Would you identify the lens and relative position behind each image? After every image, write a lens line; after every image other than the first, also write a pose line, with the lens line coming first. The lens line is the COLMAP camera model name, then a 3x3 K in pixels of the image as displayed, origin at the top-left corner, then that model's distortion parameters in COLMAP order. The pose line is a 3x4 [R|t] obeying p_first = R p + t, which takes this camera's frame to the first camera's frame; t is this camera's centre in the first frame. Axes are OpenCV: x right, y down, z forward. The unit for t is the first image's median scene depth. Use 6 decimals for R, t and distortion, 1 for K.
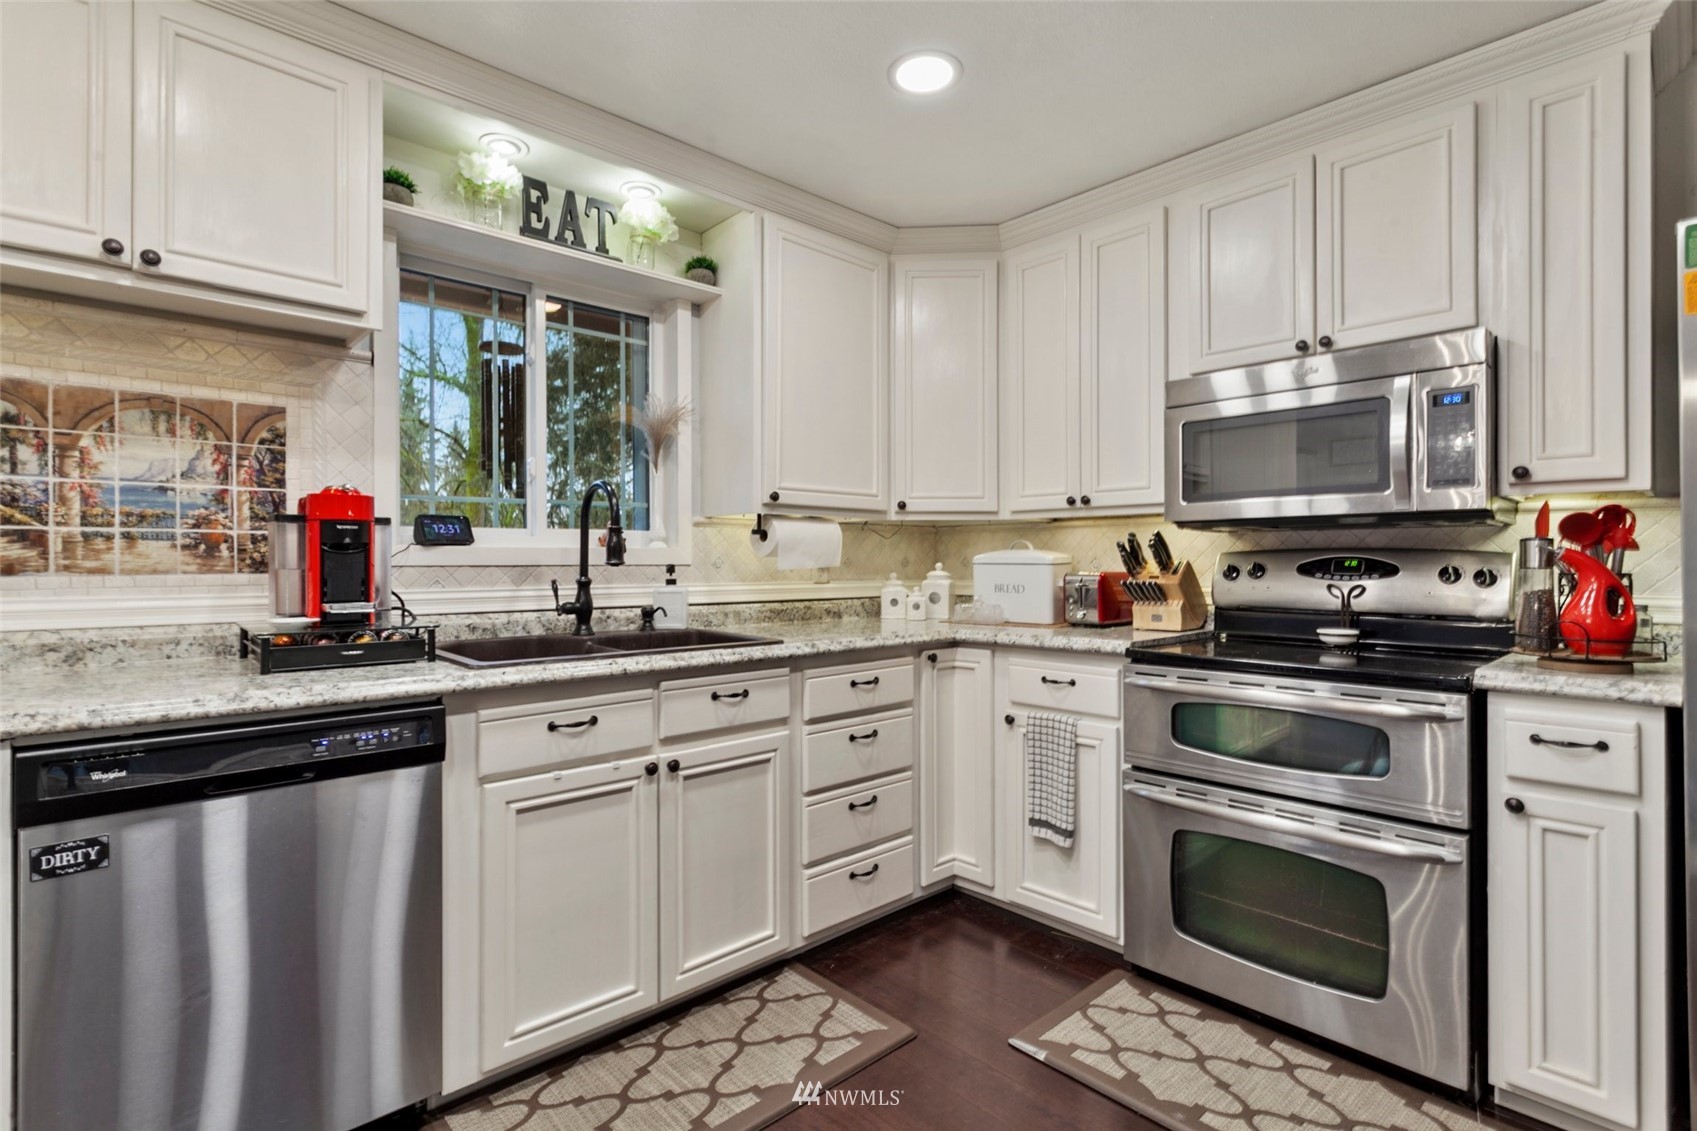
lens RADIAL K [[819.4, 0, 849.8], [0, 819.4, 564.3], [0, 0, 1]] dist [0.003033, 0.000362]
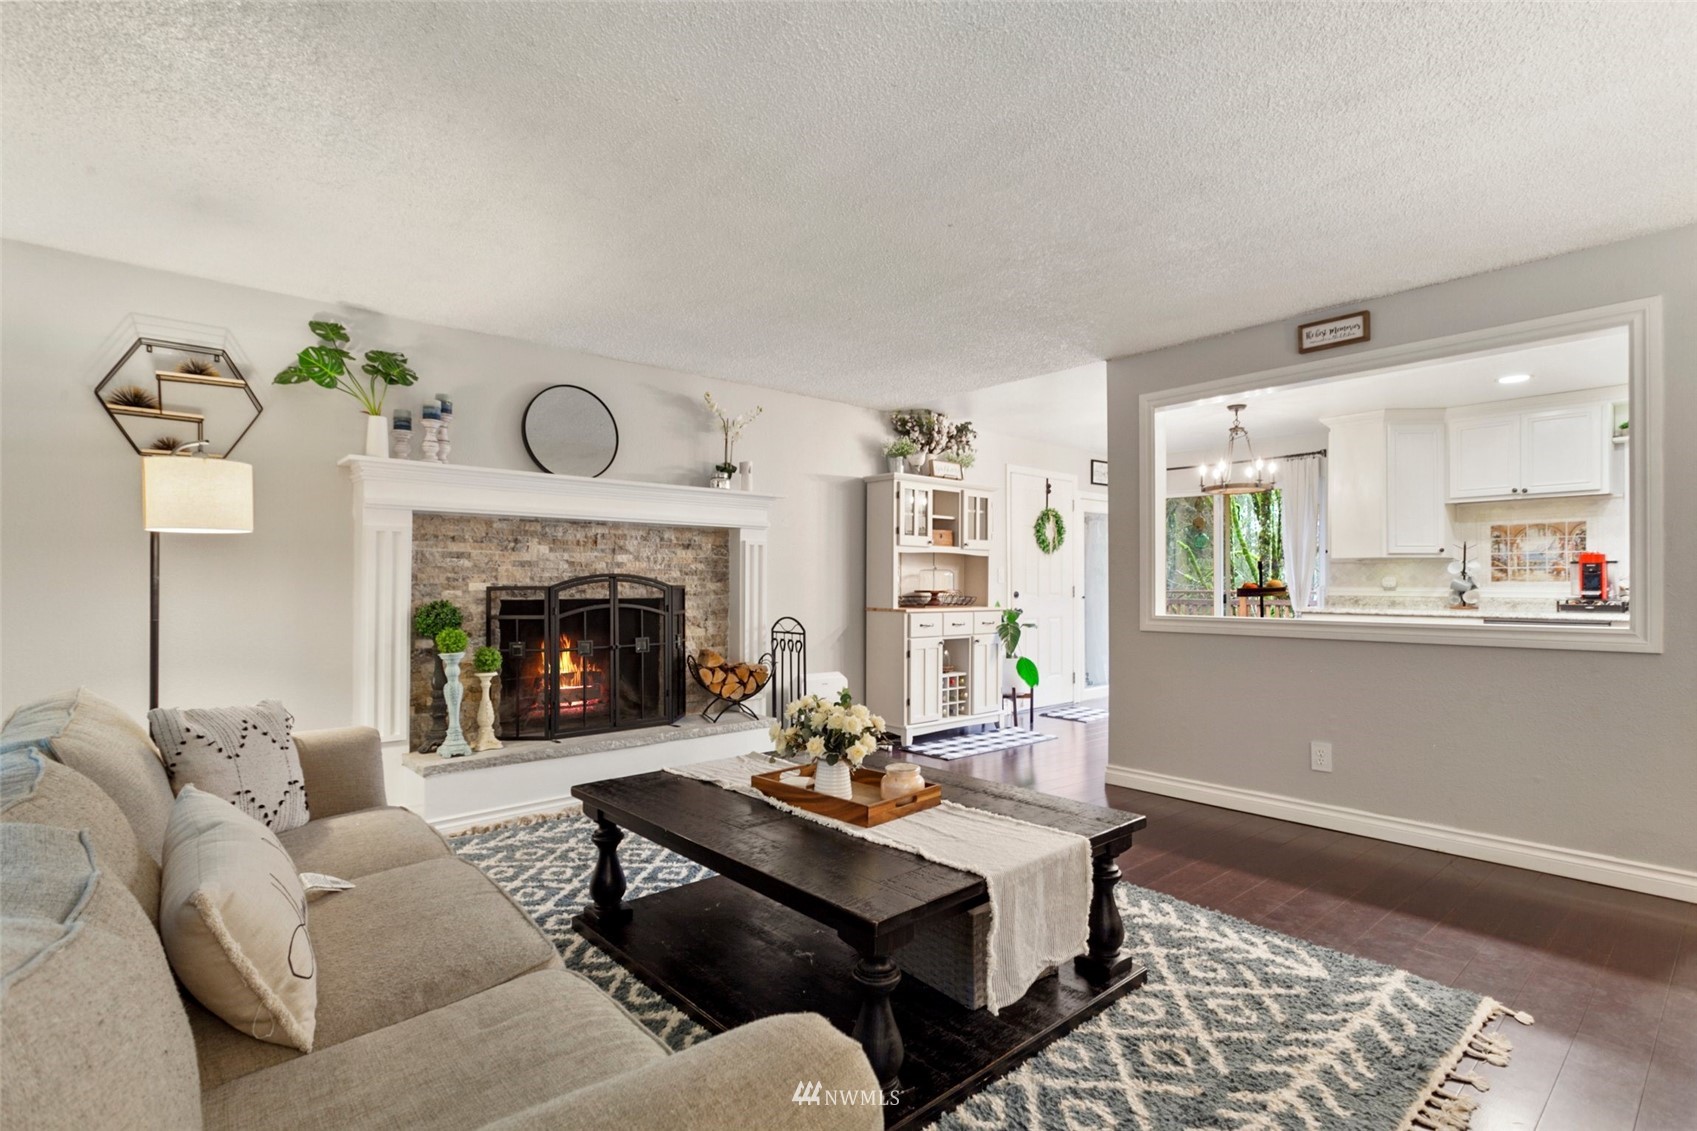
lens RADIAL K [[819.4, 0, 848.0], [0, 819.4, 569.0], [0, 0, 1]] dist [0.003033, 0.000362]
pose [[-0.029121, -0.008405, -0.999541, 2.290716], [0.005481, 0.999948, -0.008569, -0.021435], [0.999561, -0.005728, -0.029074, -1.495118]]
